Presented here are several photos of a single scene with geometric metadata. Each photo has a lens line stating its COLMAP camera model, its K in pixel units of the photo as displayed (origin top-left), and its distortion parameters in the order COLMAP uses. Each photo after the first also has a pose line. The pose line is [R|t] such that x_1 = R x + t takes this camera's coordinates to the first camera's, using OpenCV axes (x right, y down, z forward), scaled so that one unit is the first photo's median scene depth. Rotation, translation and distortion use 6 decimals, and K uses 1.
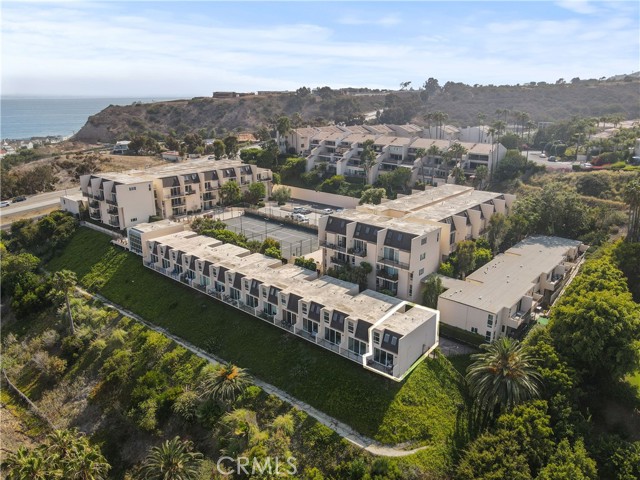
lens RADIAL K [[455.5, 0, 320.0], [0, 455.5, 240.0], [0, 0, 1]] dist [-0.001443, -0.000060]
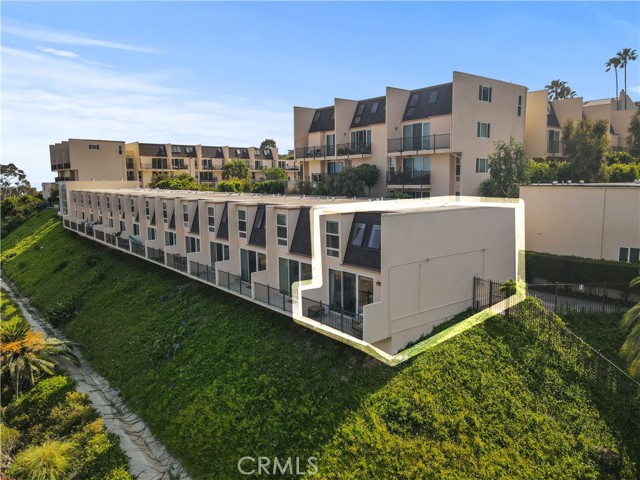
lens RADIAL K [[463.6, 0, 320.0], [0, 463.6, 240.0], [0, 0, 1]] dist [0.009824, 0.003337]
pose [[0.982766, 0.012592, -0.184425, 0.179812], [-0.043918, 0.985016, -0.166776, 0.274375], [0.179562, 0.172001, 0.968593, 0.641754]]
